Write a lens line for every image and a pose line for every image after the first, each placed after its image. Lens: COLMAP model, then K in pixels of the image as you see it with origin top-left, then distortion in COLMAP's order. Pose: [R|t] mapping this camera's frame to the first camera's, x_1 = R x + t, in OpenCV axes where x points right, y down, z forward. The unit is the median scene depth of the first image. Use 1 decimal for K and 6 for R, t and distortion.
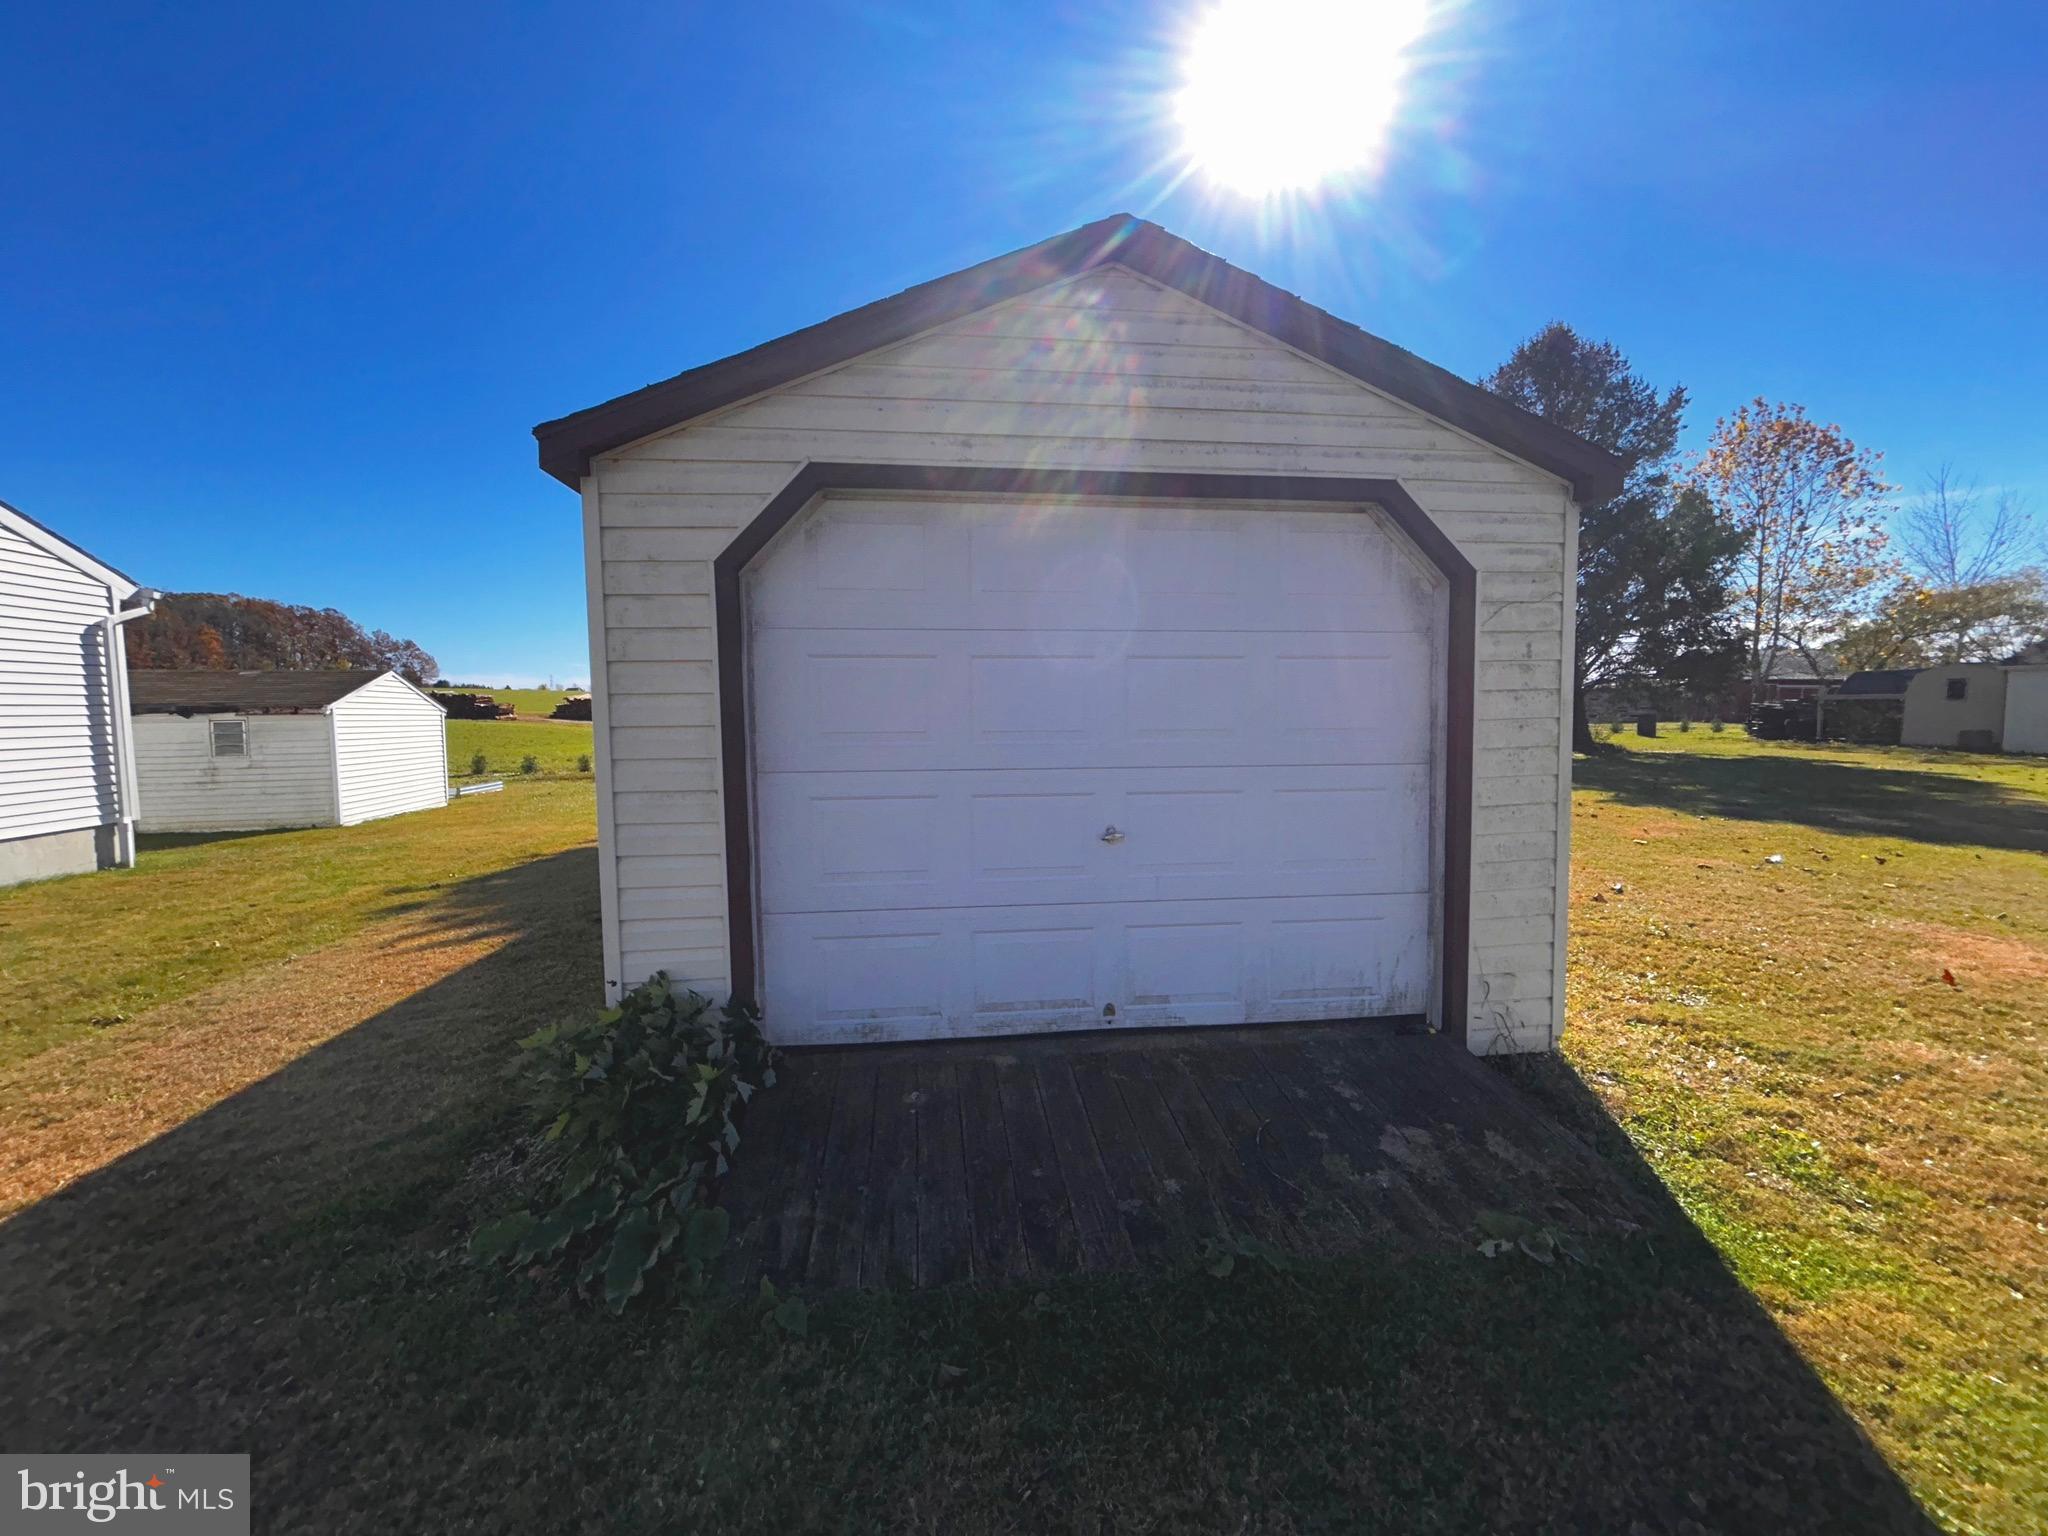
lens RADIAL K [[827.6, 0, 1009.9], [0, 827.6, 772.0], [0, 0, 1]] dist [0.001698, -0.000108]
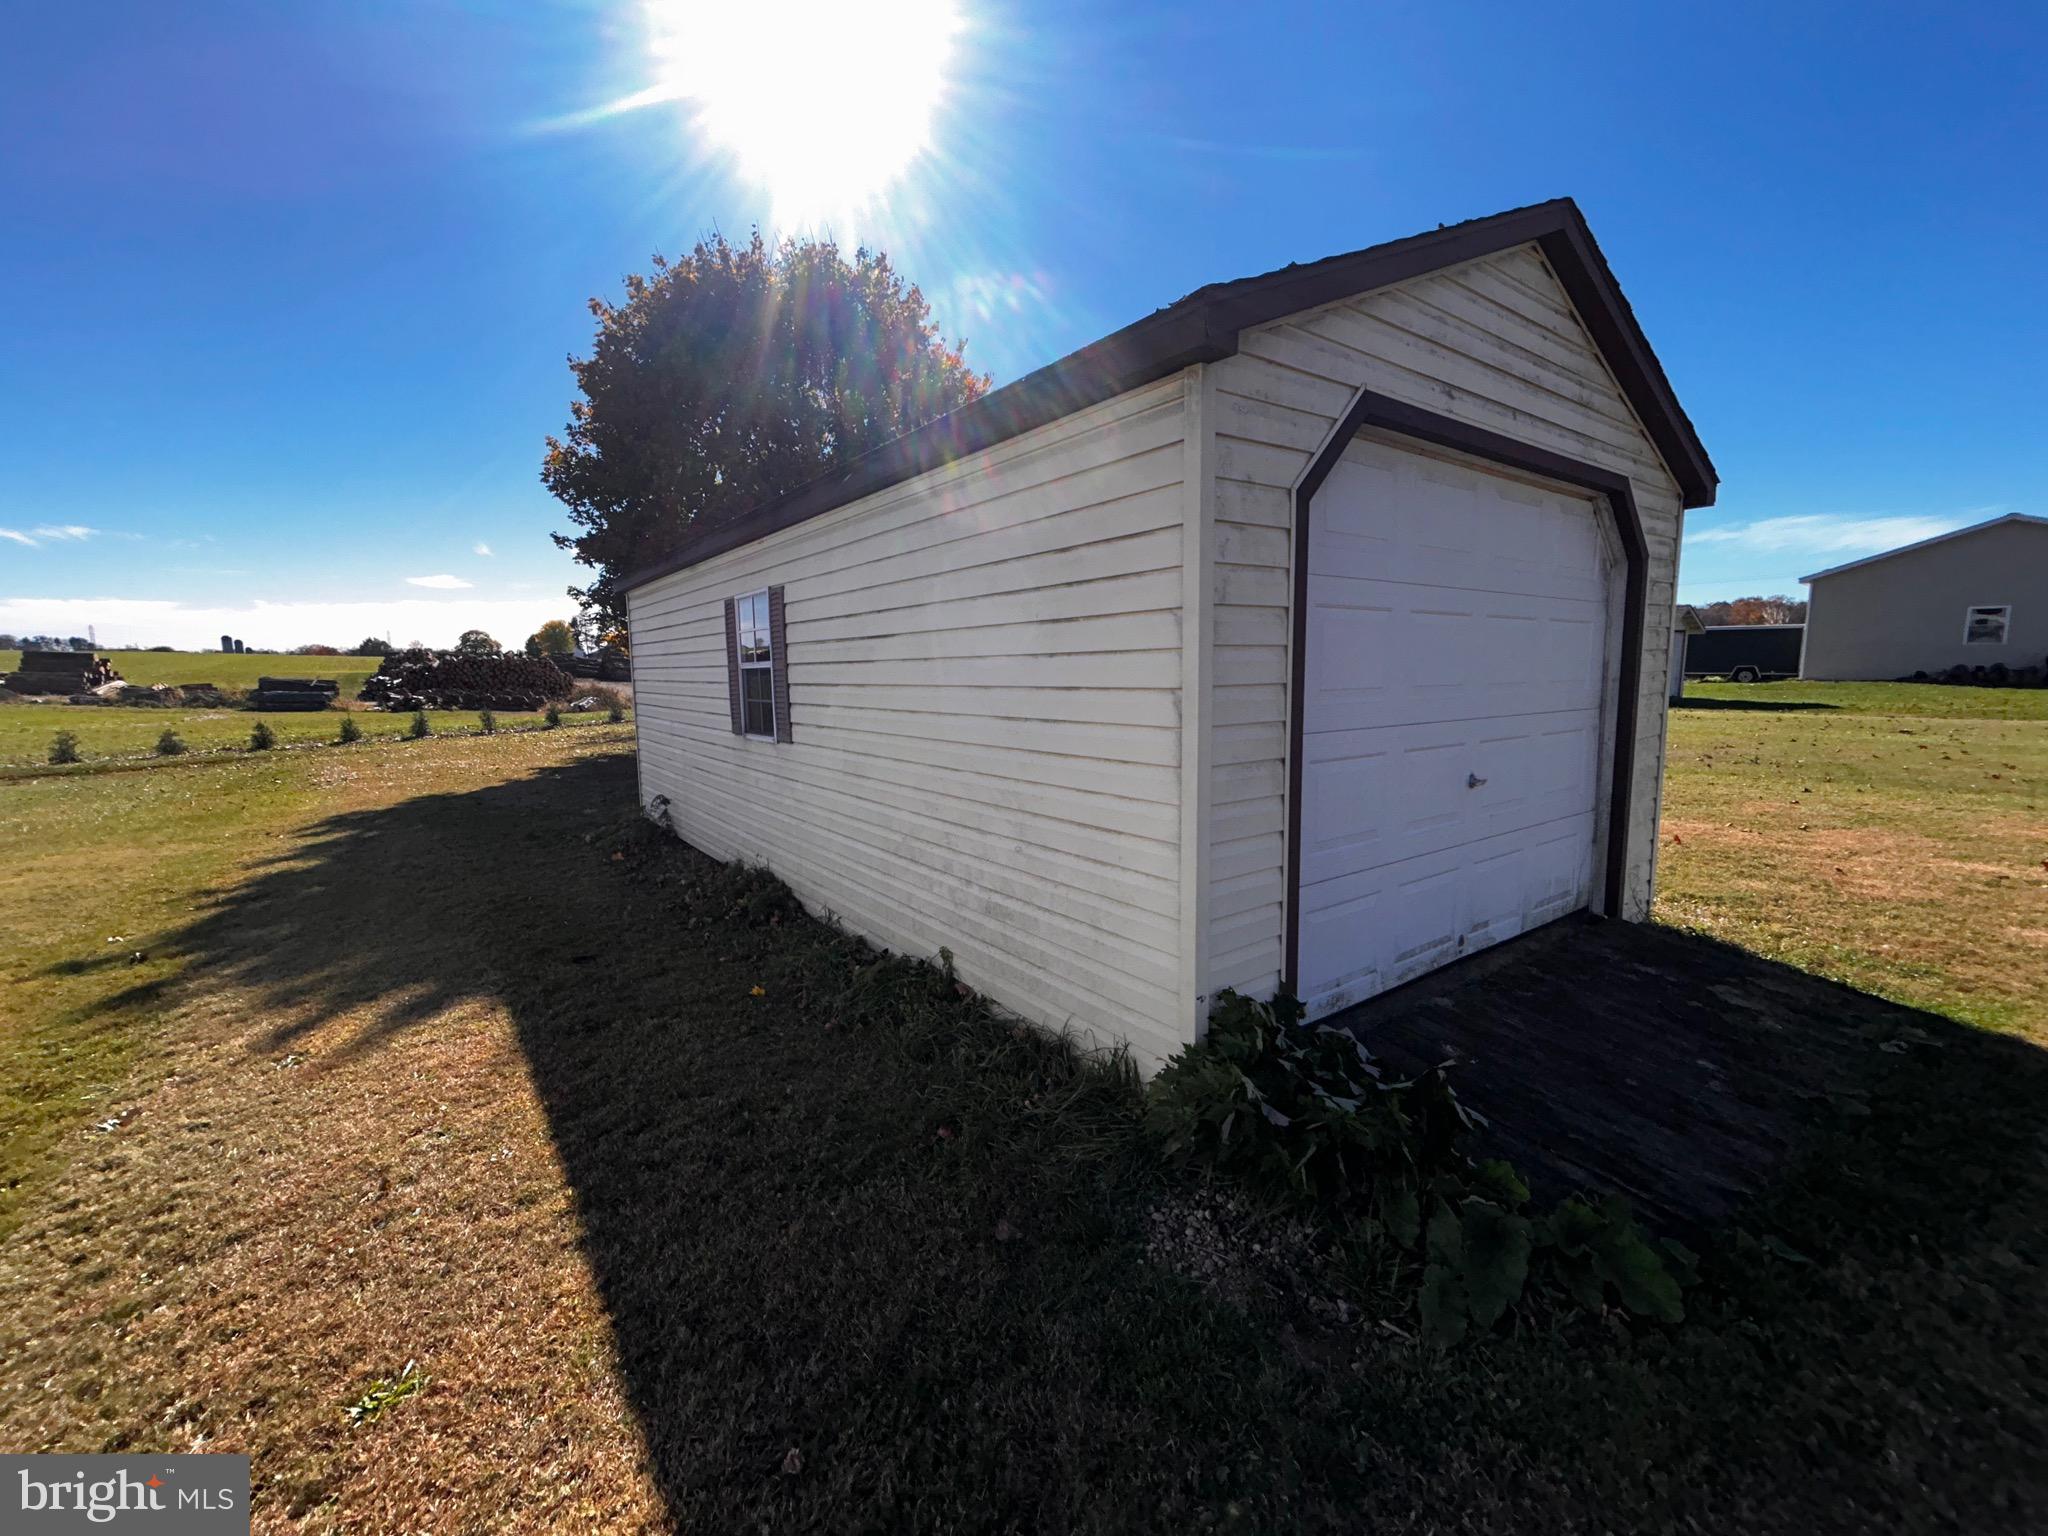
lens RADIAL K [[827.6, 0, 1009.9], [0, 827.6, 772.0], [0, 0, 1]] dist [0.001698, -0.000108]
pose [[0.874482, -0.062420, 0.481025, -0.936952], [0.039570, 0.997560, 0.057511, -0.022531], [-0.483441, -0.031258, 0.874819, 0.345269]]
